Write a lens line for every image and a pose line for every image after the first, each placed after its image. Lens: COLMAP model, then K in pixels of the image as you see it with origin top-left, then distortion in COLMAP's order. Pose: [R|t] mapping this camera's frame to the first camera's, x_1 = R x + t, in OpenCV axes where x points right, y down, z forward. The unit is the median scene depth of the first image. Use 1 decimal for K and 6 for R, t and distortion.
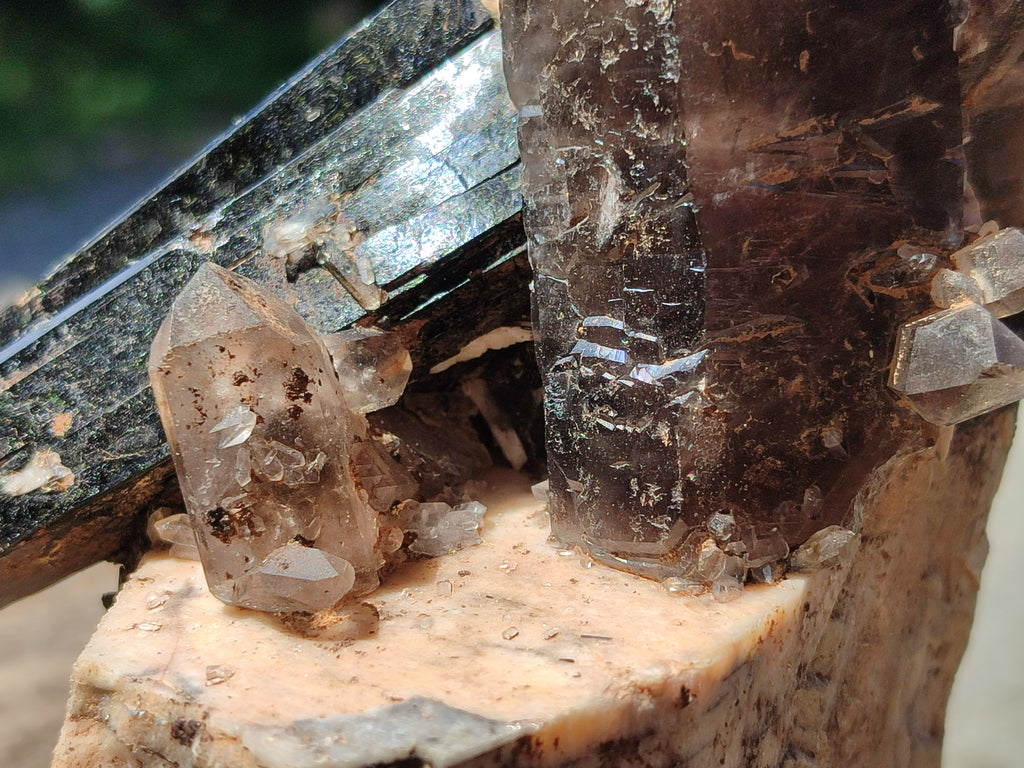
lens RADIAL K [[2001.6, 0, 512.0], [0, 2001.6, 384.0], [0, 0, 1]] dist [0.330149, -2.633578]
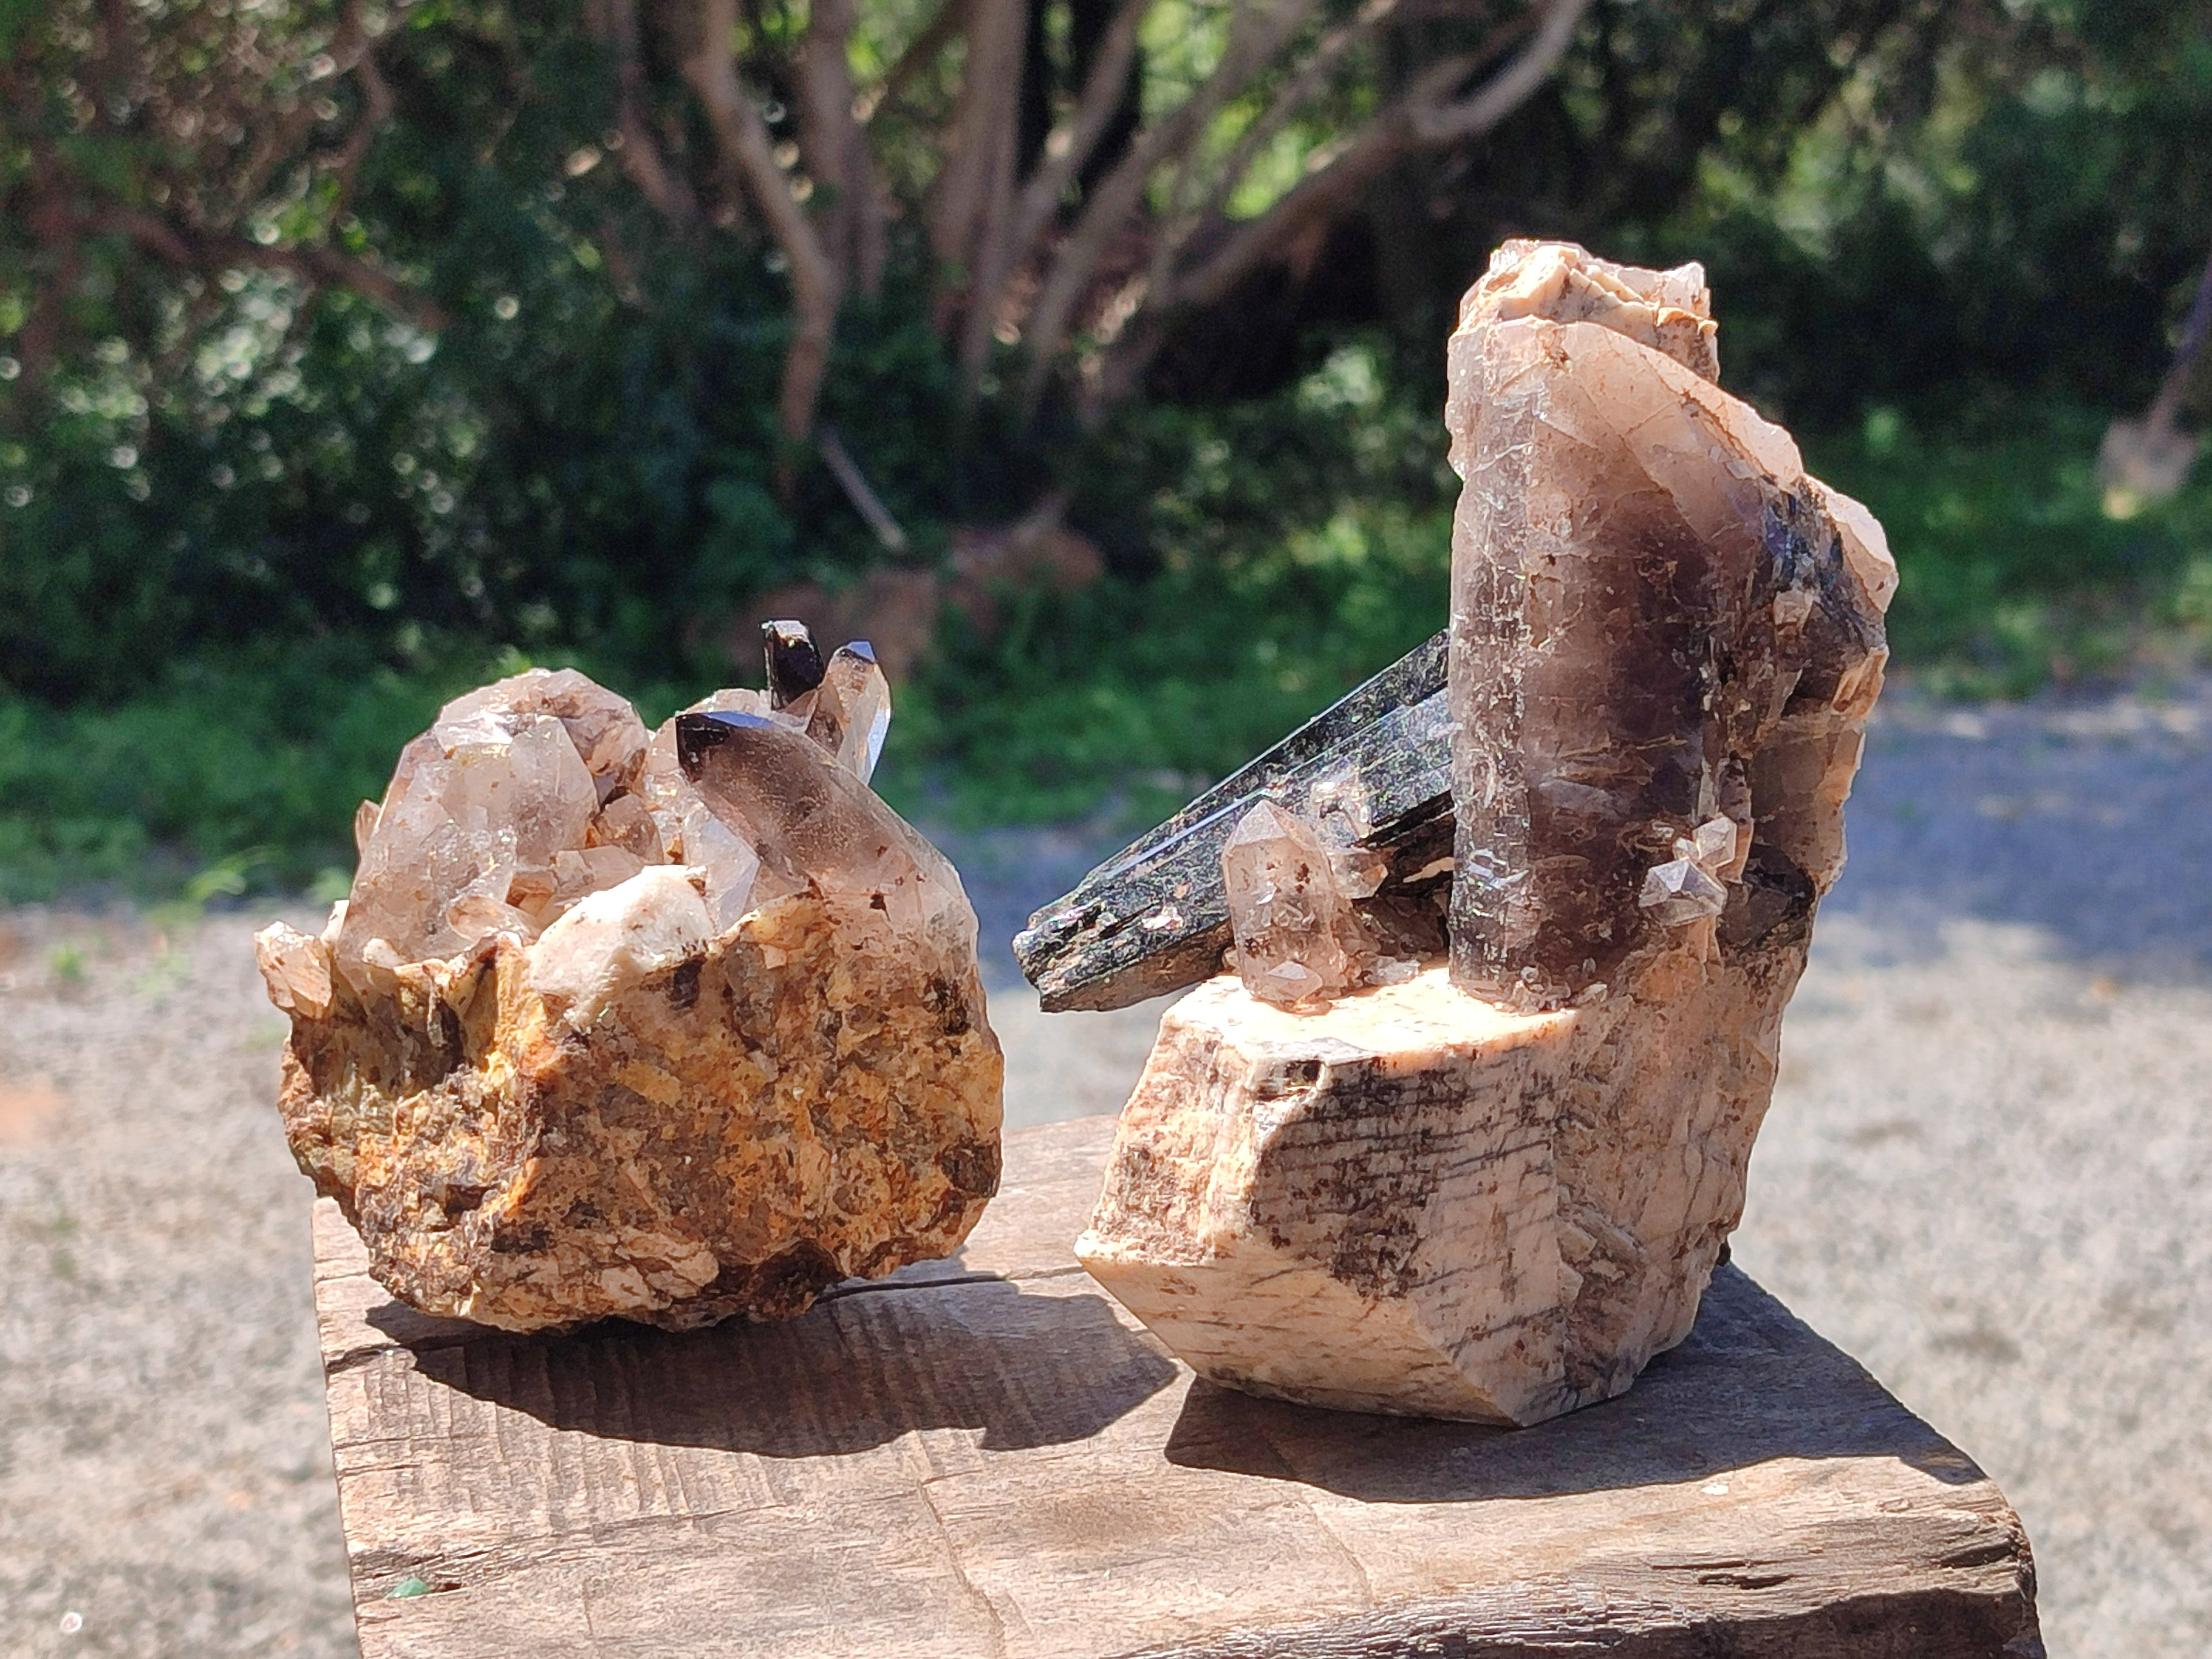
lens RADIAL K [[4323.9, 0, 1106.0], [0, 4323.9, 829.5], [0, 0, 1]] dist [0.330149, -2.633578]
pose [[0.942574, 0.079401, -0.324422, 0.935393], [-0.106464, 0.992090, -0.066508, 0.227874], [0.316575, 0.097228, 0.943572, -2.567223]]
